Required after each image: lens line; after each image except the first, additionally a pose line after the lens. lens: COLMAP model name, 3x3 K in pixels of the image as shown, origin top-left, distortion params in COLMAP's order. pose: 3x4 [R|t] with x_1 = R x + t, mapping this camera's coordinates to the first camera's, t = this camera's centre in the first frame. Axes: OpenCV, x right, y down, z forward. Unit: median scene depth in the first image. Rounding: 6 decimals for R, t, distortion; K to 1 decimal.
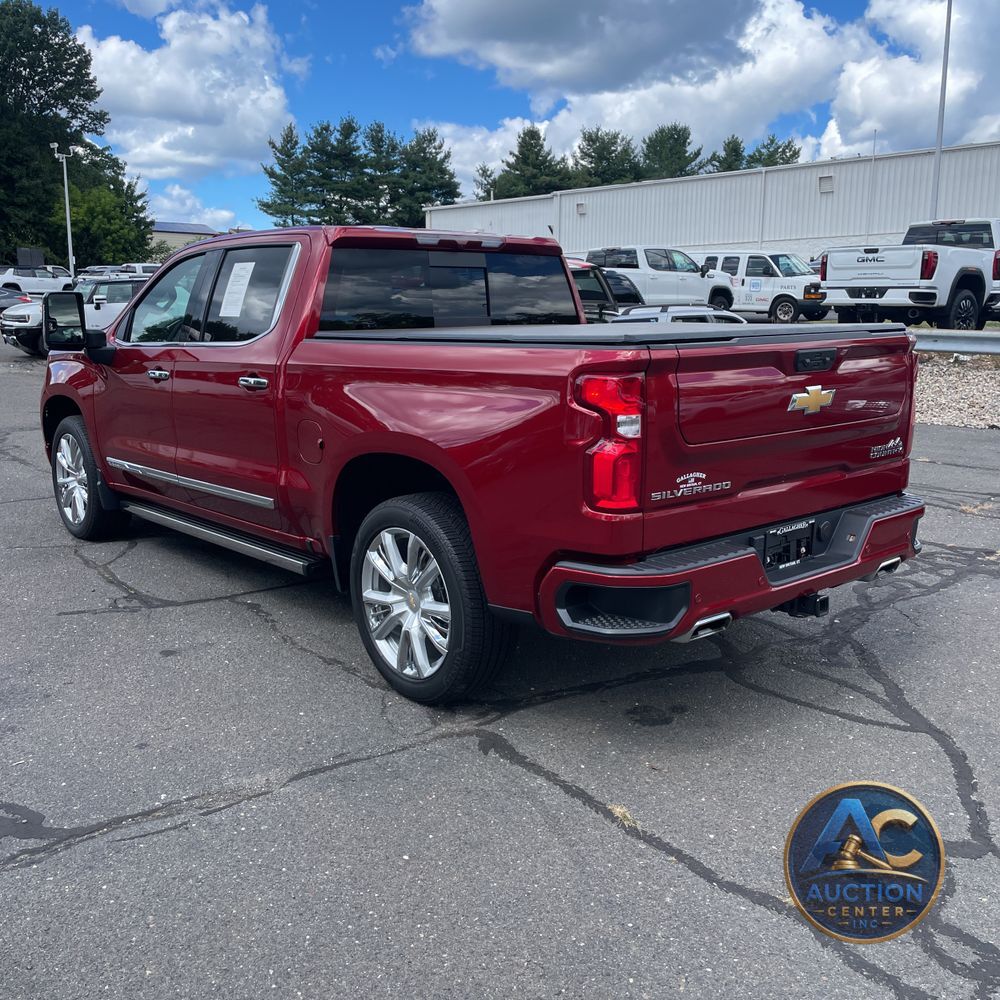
lens RADIAL K [[1031.9, 0, 484.0], [0, 1031.9, 480.4], [0, 0, 1]] dist [0.085903, -0.114752]
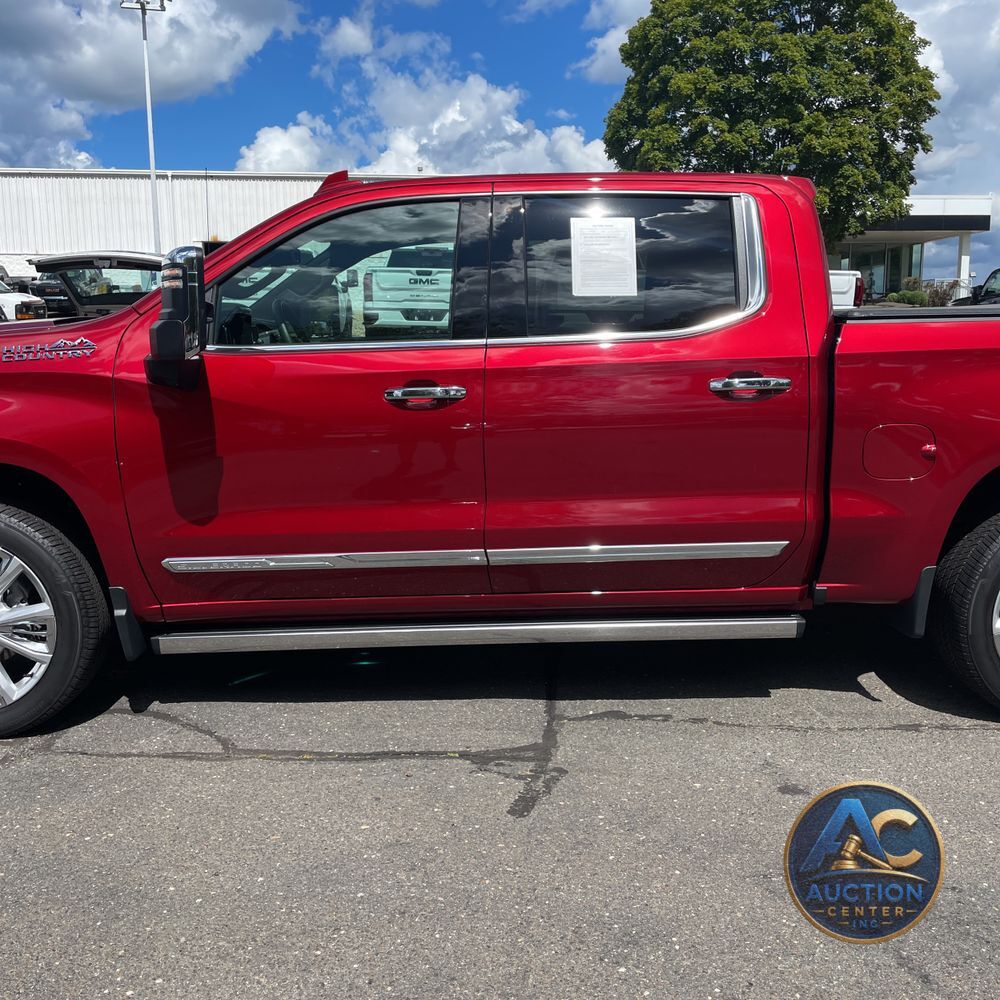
lens RADIAL K [[1006.5, 0, 500.0], [0, 1006.5, 500.0], [0, 0, 1]] dist [0.091616, -0.147069]
pose [[0.621723, -0.121863, 0.773699, -0.262907], [0.134244, 0.989784, 0.048024, -0.021657], [-0.771647, 0.074007, 0.631731, 0.210374]]
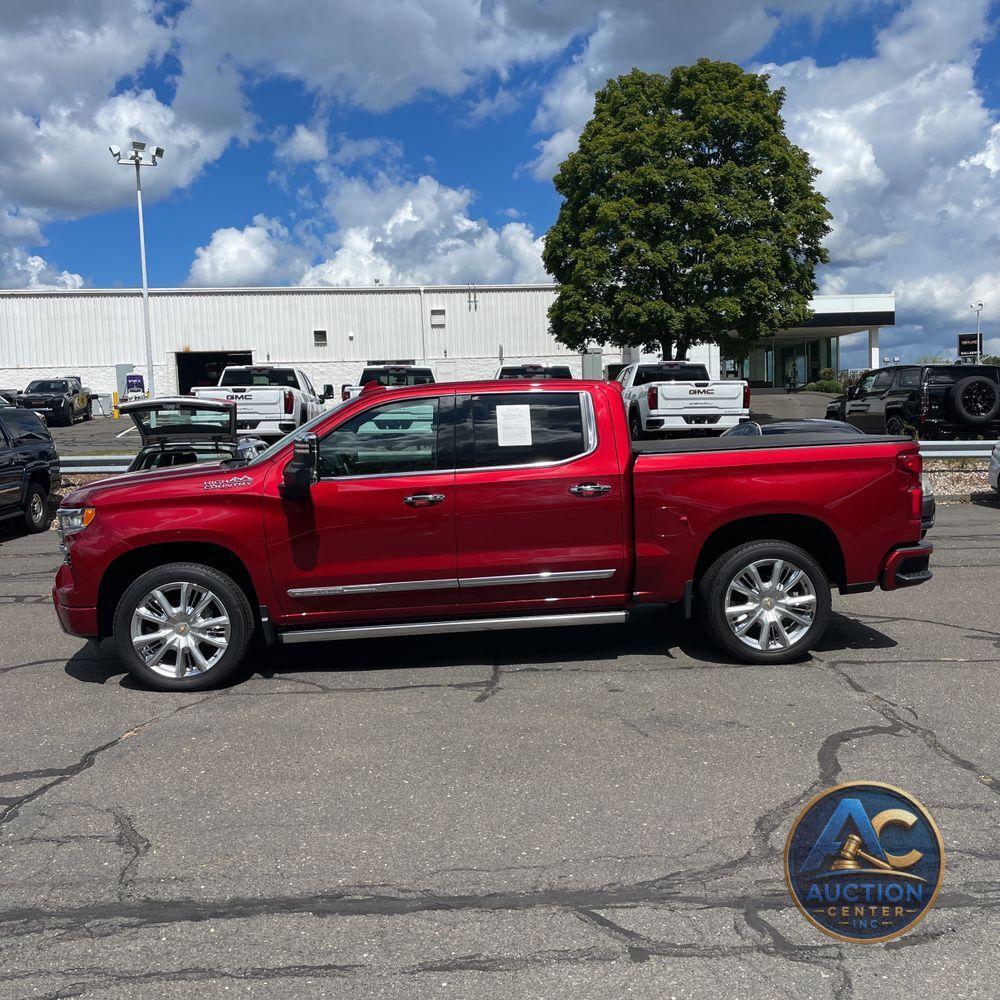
lens RADIAL K [[1006.5, 0, 500.0], [0, 1006.5, 500.0], [0, 0, 1]] dist [0.091616, -0.147069]
pose [[0.585769, -0.073577, 0.807132, -0.415044], [0.166768, 0.985503, -0.031193, -0.017406], [-0.793135, 0.152875, 0.589547, 0.091676]]
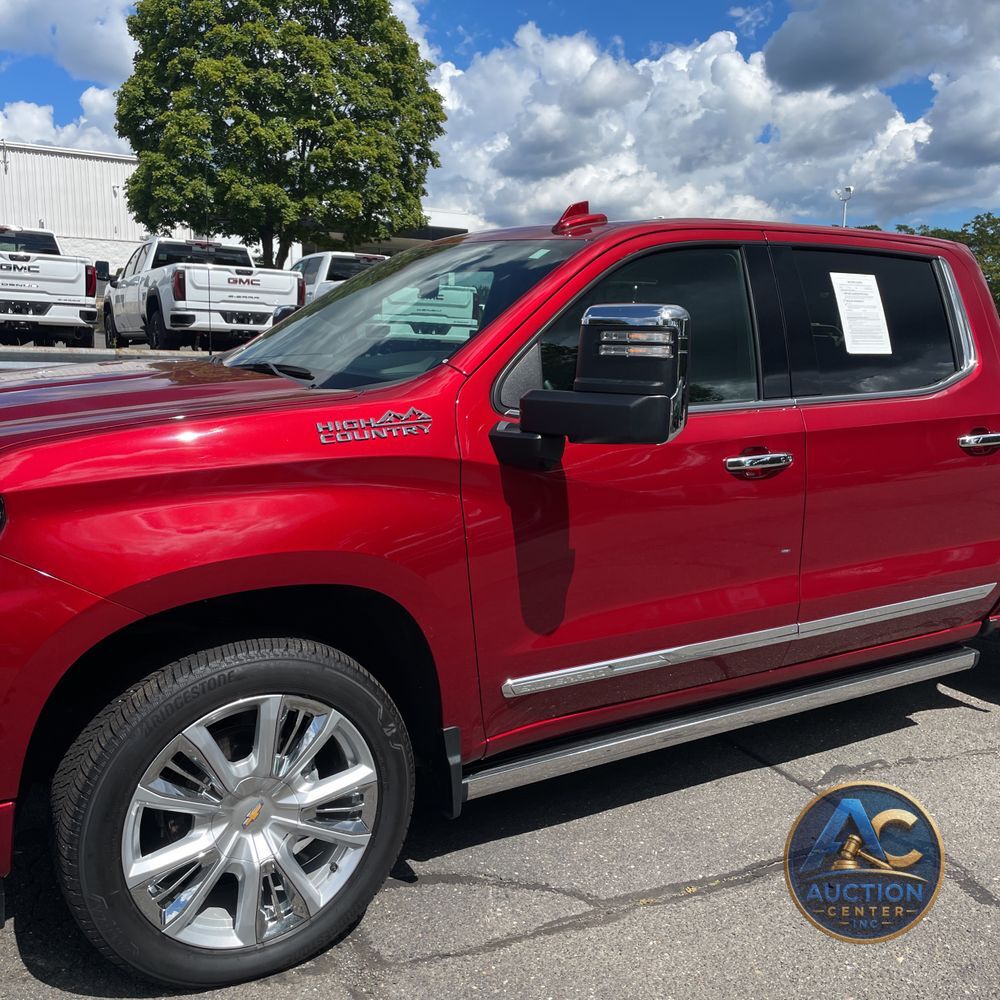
lens RADIAL K [[1013.0, 0, 500.0], [0, 1013.0, 500.0], [0, 0, 1]] dist [0.007155, -0.003352]
pose [[0.151456, -0.152534, 0.976624, -0.301899], [0.144644, 0.980806, 0.130756, -0.060134], [-0.977824, 0.121459, 0.170612, 0.367944]]
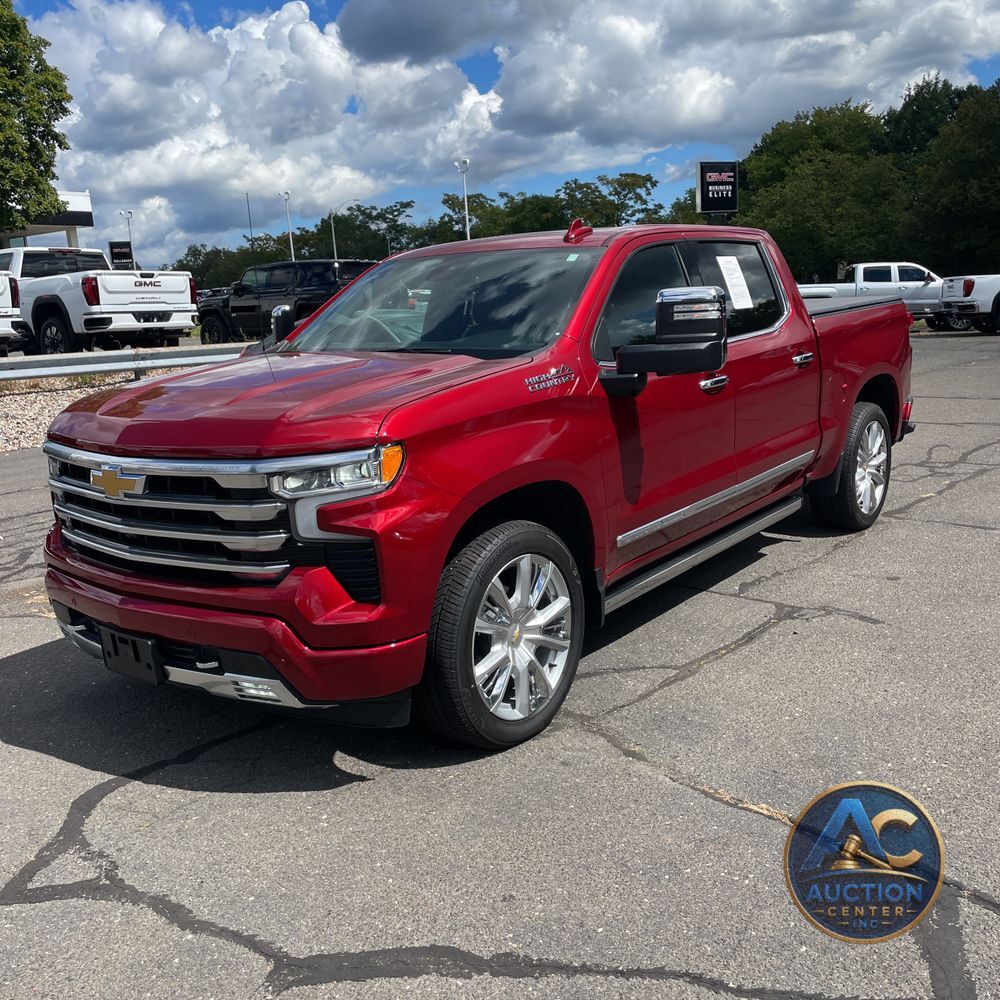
lens RADIAL K [[995.3, 0, 488.4], [0, 995.3, 523.9], [0, 0, 1]] dist [-0.001864, -0.024108]
pose [[-0.209598, -0.200348, 0.957042, -0.378454], [0.210982, 0.946459, 0.244339, -0.080809], [-0.954754, 0.253131, -0.156106, 0.469056]]
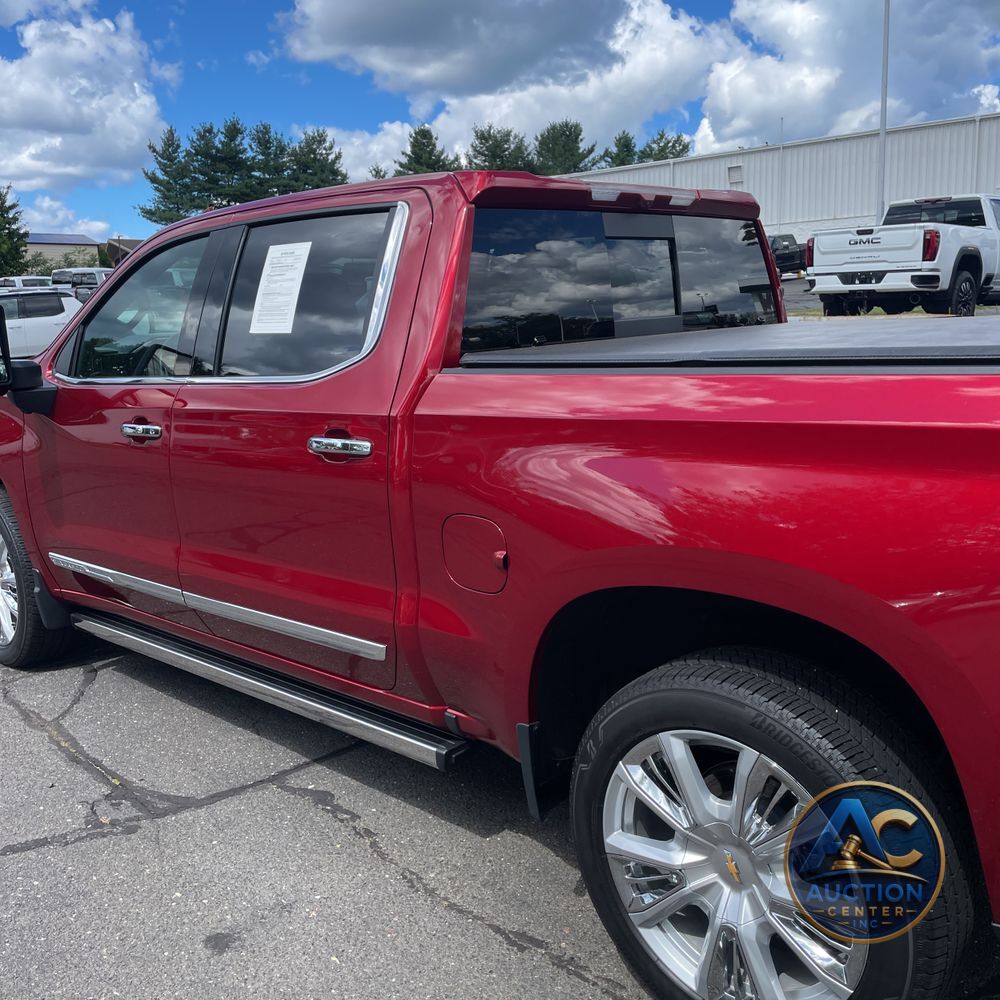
lens RADIAL K [[1031.9, 0, 484.0], [0, 1031.9, 480.4], [0, 0, 1]] dist [0.085903, -0.114752]
pose [[0.994044, -0.052332, 0.095595, -0.059481], [0.052515, 0.998620, 0.000608, -0.021362], [-0.095495, 0.004416, 0.995420, 0.125550]]
